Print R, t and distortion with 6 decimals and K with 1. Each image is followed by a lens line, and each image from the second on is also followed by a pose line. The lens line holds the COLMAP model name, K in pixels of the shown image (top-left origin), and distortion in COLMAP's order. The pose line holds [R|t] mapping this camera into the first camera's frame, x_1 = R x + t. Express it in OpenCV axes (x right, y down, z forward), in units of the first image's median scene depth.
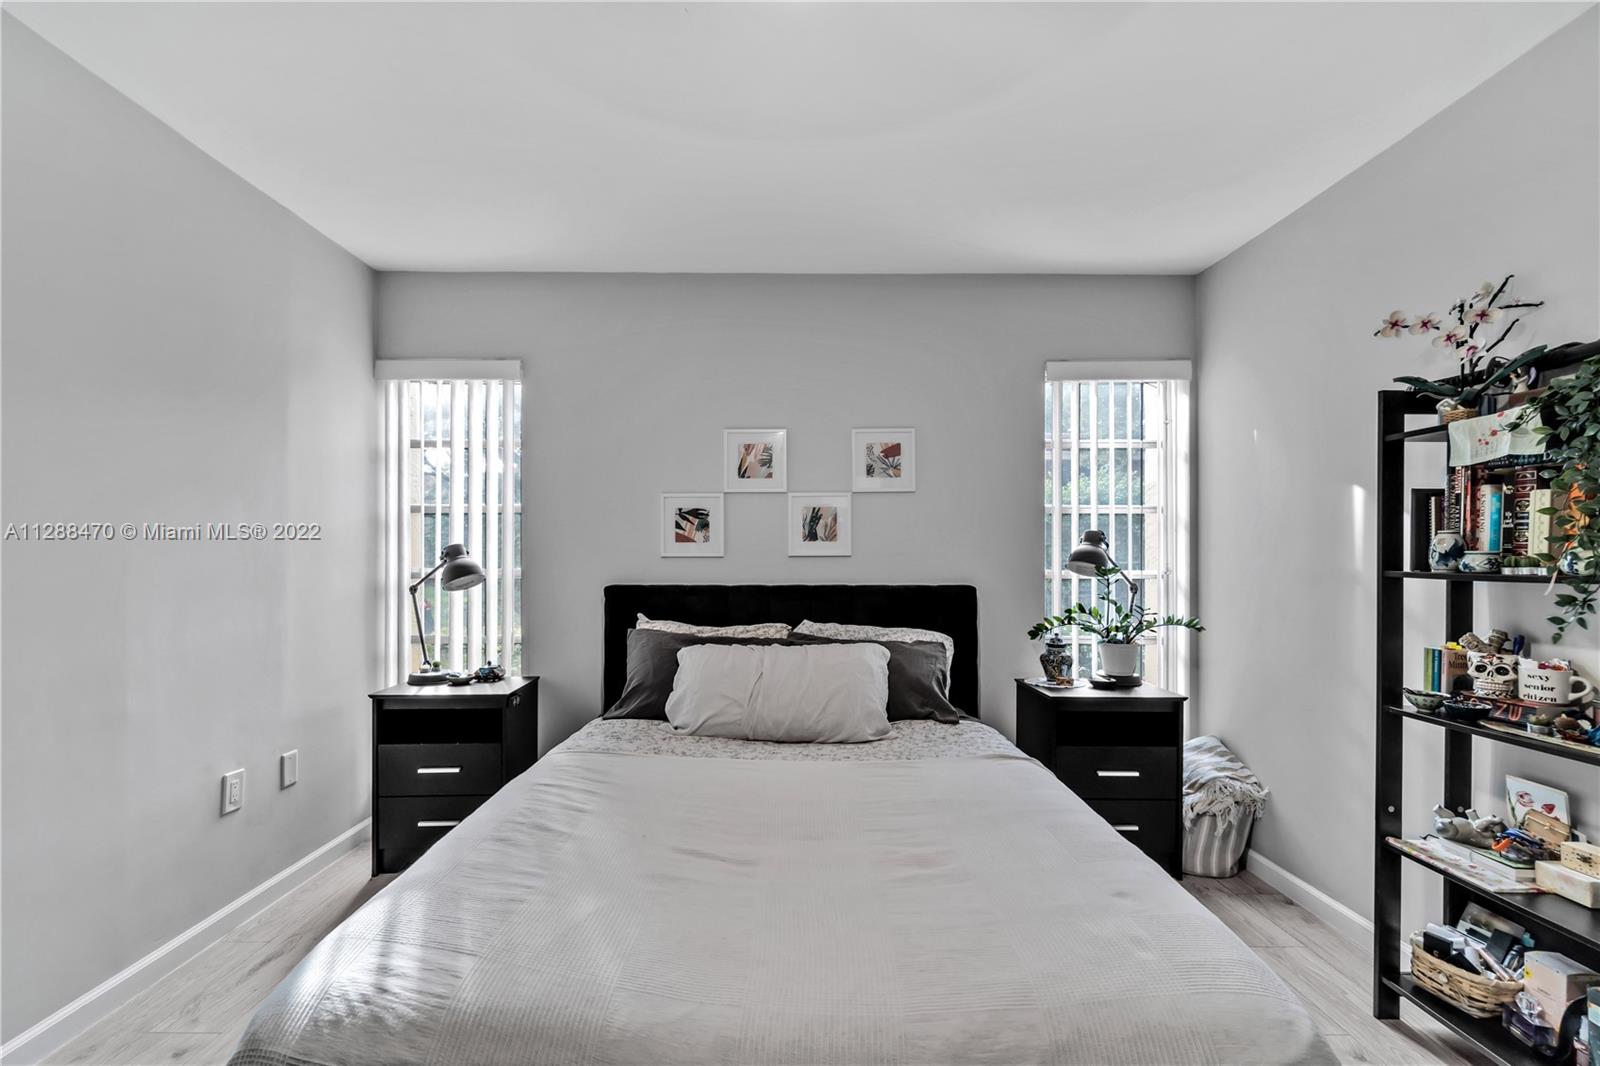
lens RADIAL K [[704.3, 0, 783.4], [0, 704.3, 555.8], [0, 0, 1]] dist [-0.006095, -0.000828]
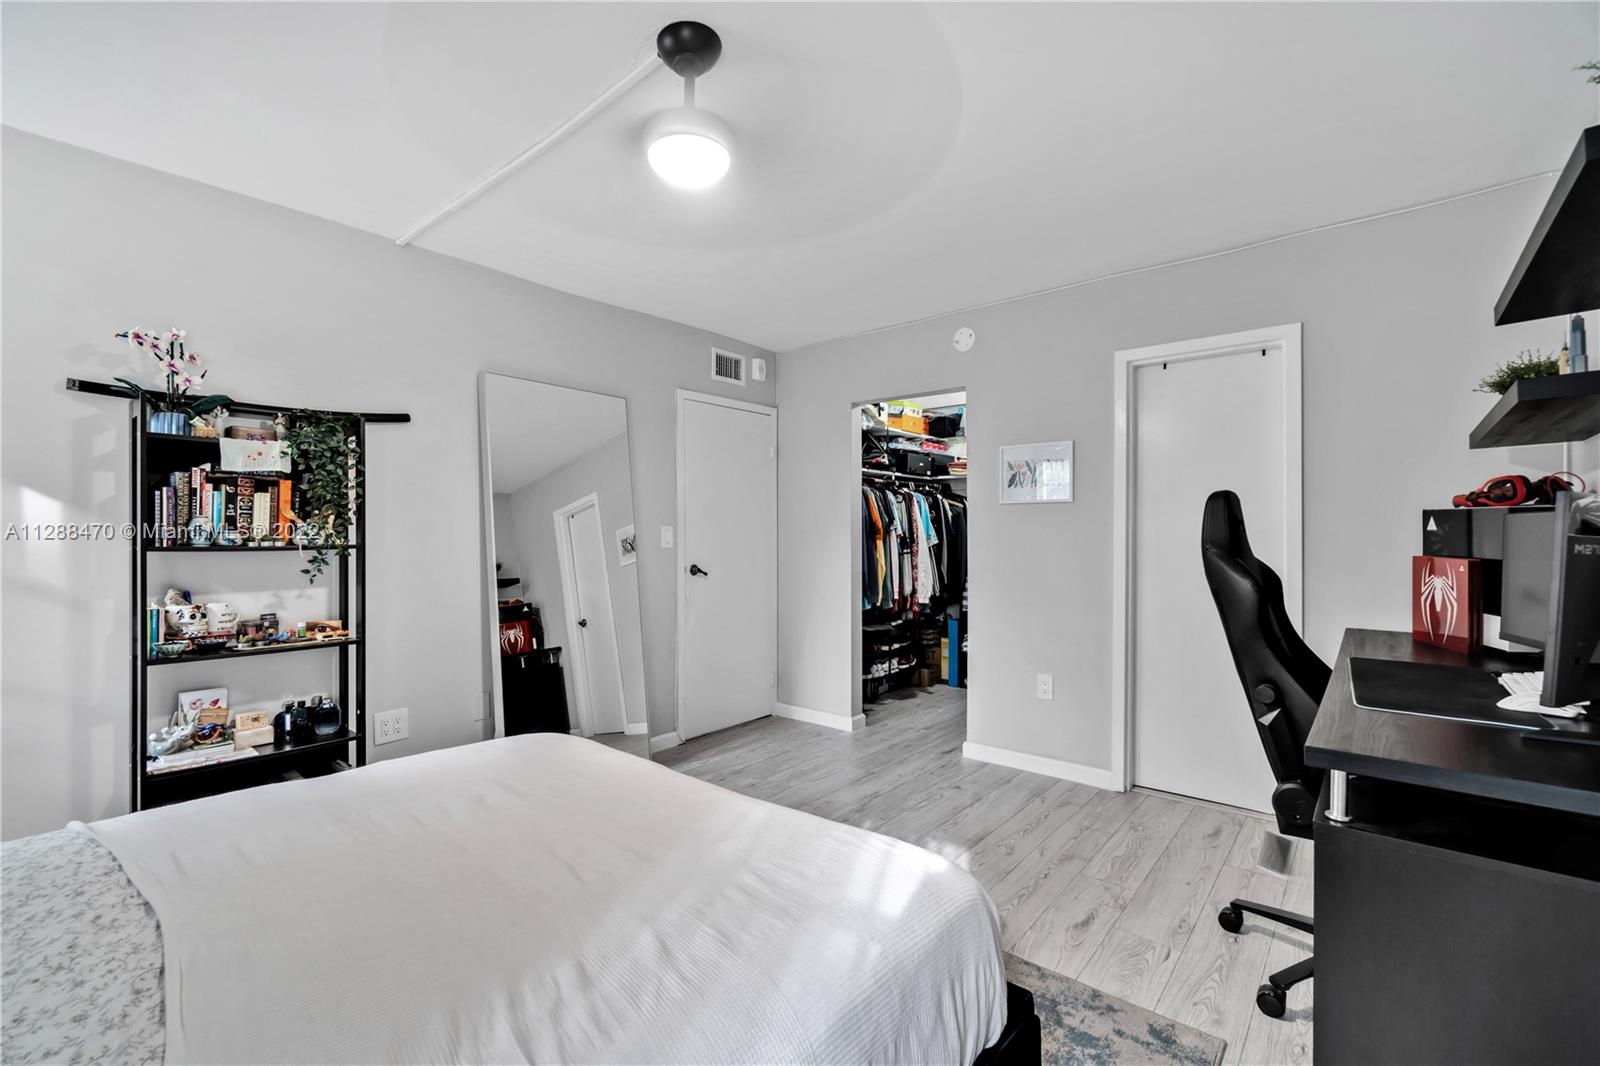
lens RADIAL K [[704.3, 0, 783.4], [0, 704.3, 555.8], [0, 0, 1]] dist [-0.006095, -0.000828]
pose [[-0.756593, -0.023964, 0.653447, -0.453029], [-0.003755, 0.999471, 0.032306, -0.003606], [-0.653876, 0.021989, -0.756282, 0.755491]]
